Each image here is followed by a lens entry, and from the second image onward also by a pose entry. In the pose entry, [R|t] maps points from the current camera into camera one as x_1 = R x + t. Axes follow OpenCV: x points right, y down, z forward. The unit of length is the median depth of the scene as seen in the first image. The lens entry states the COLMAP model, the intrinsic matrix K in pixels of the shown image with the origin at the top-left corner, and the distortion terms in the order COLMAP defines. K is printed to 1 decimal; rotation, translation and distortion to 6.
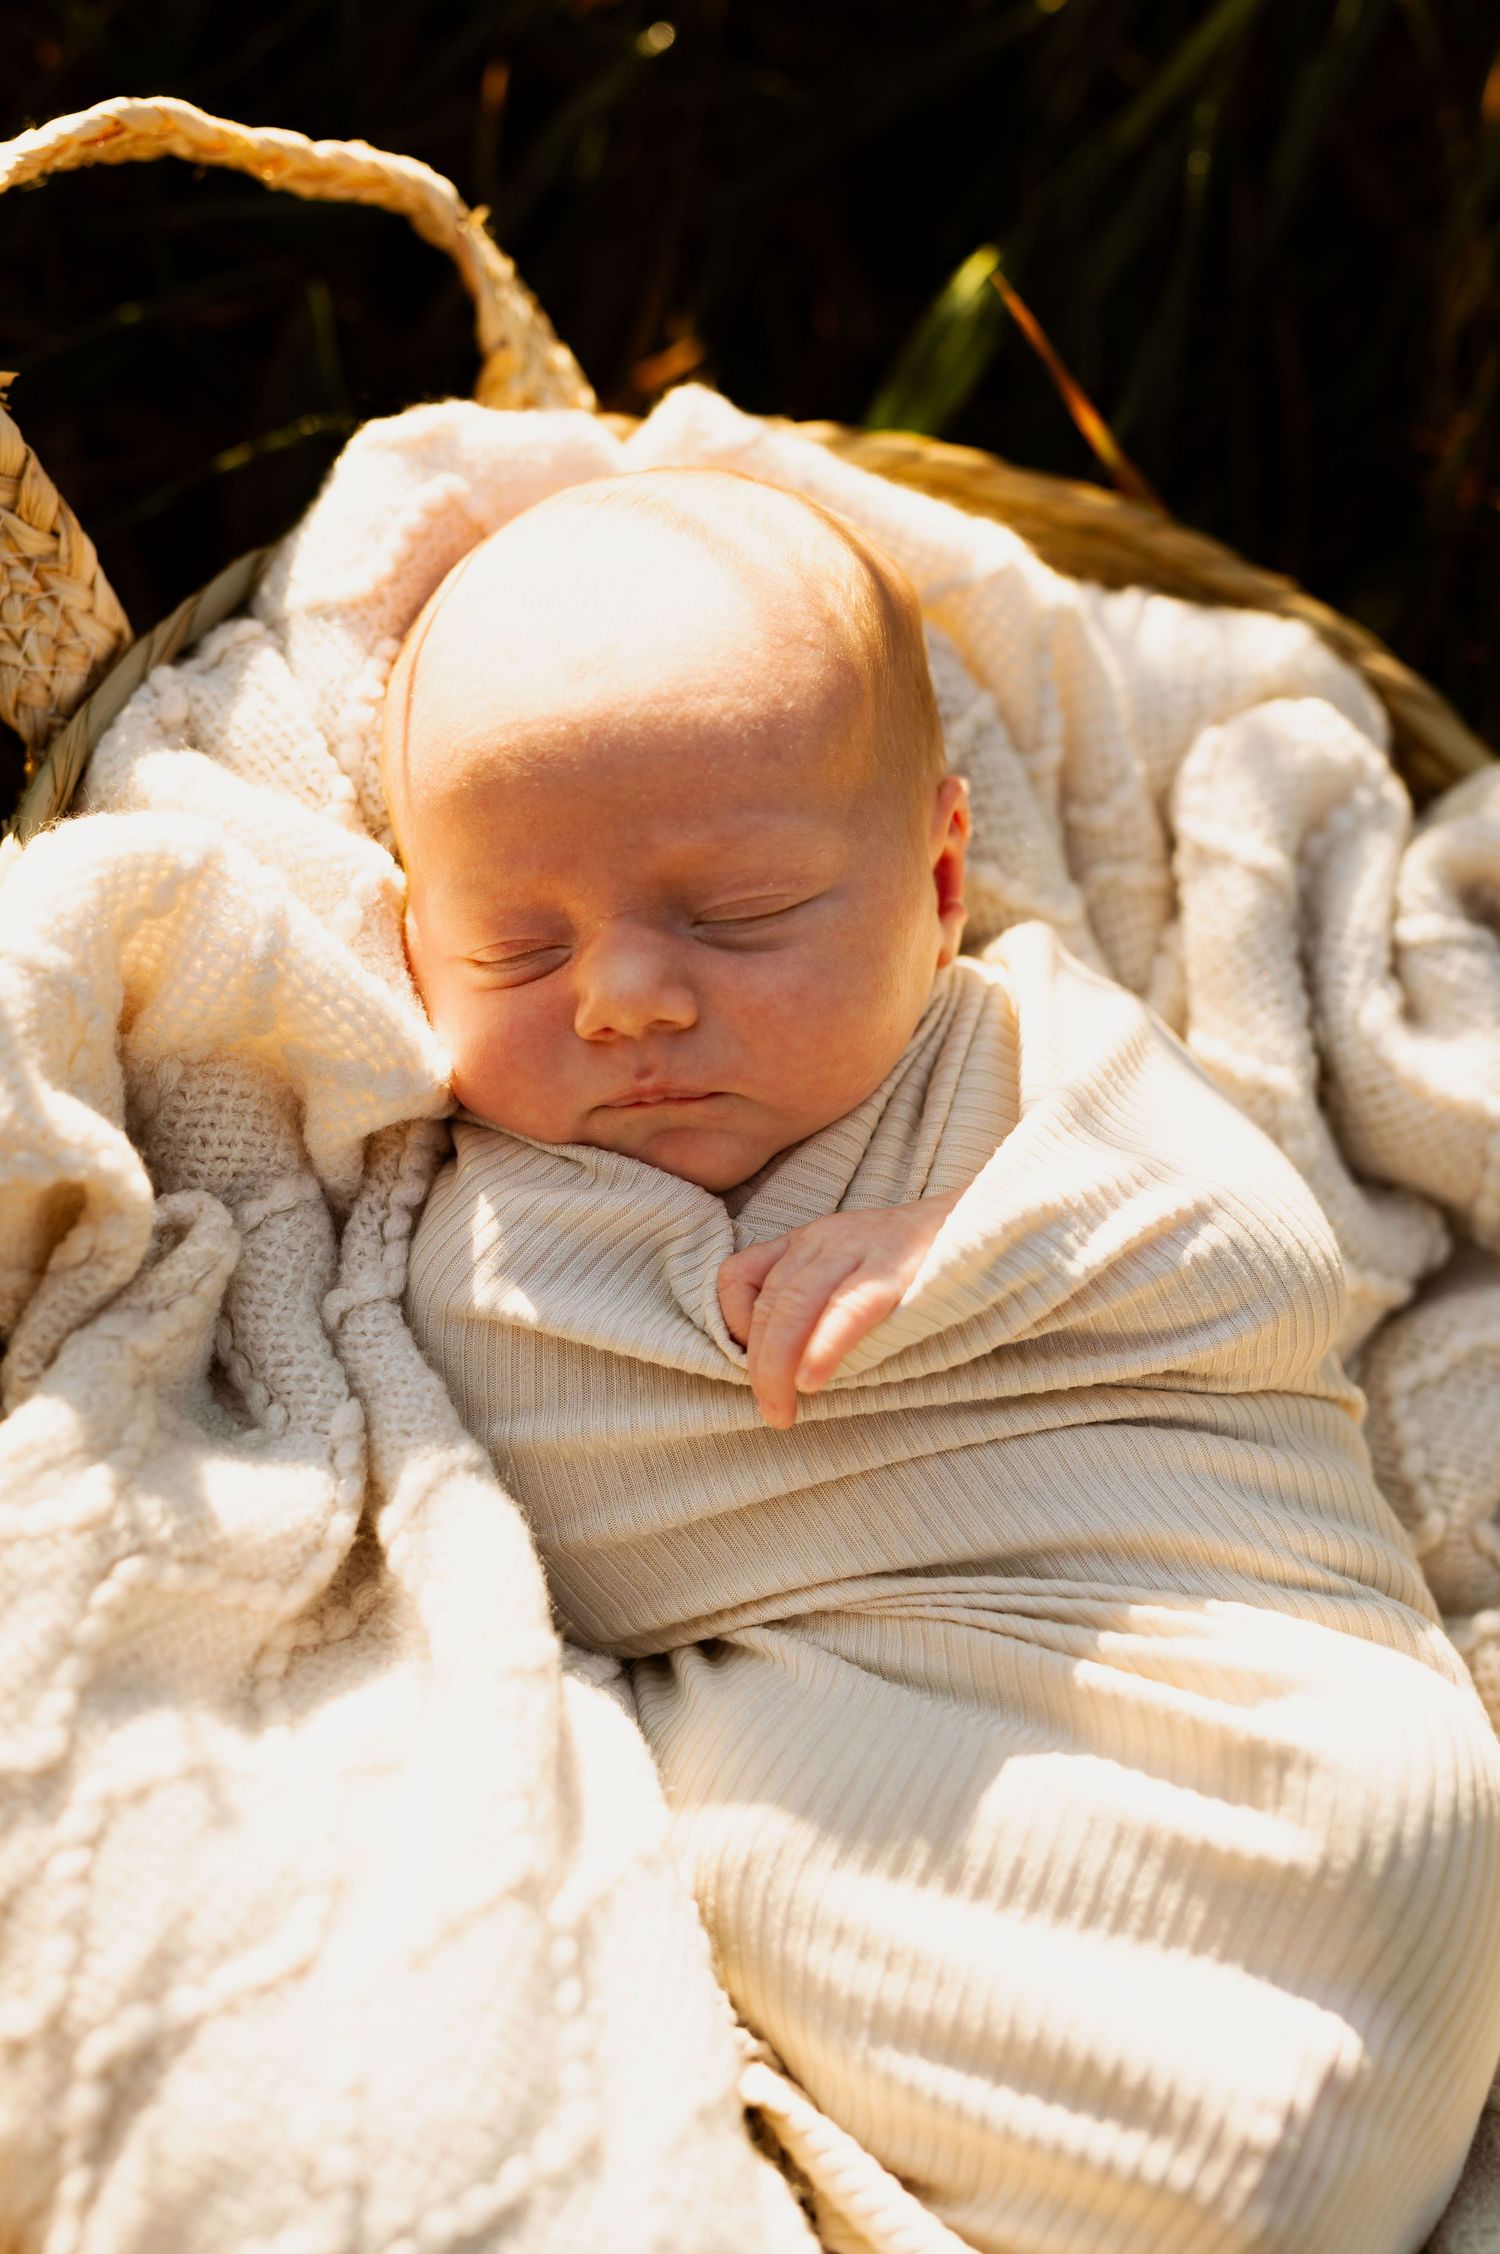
lens RADIAL K [[3143.8, 0, 750.0], [0, 3143.8, 1127.0], [0, 0, 1]] dist [0.003334, -0.017100]
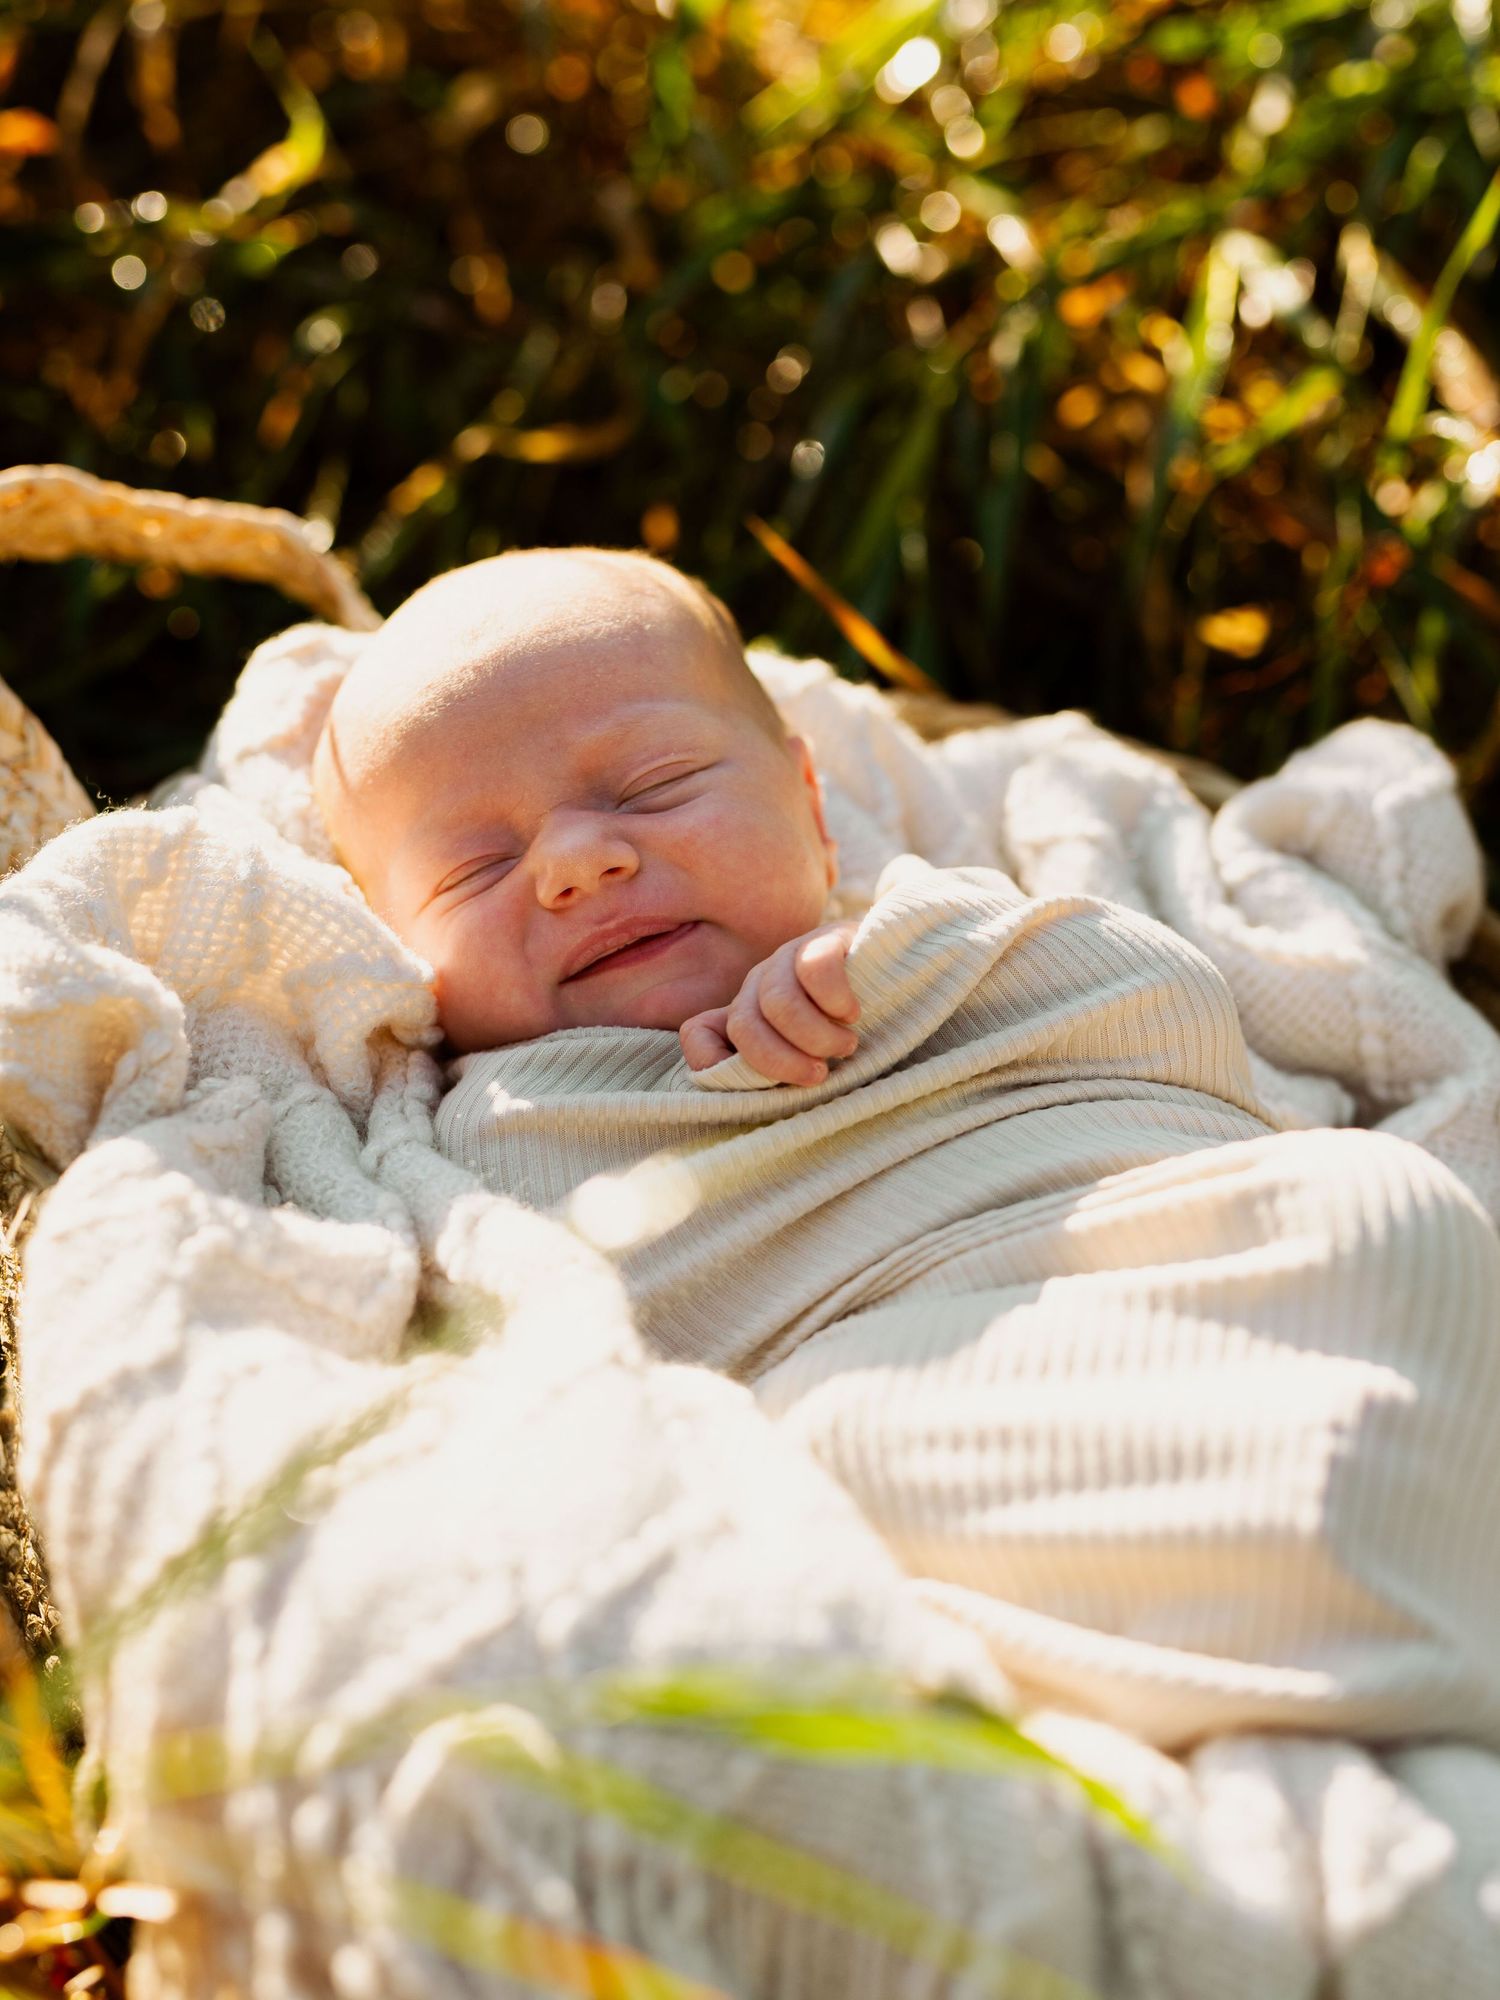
lens RADIAL K [[2792.5, 0, 750.0], [0, 2792.5, 1000.0], [0, 0, 1]] dist [0.018998, 0.047871]
pose [[0.976731, -0.206624, 0.057472, -0.043678], [0.214430, 0.935809, -0.279788, 0.310643], [0.004028, 0.285601, 0.958340, 0.032722]]
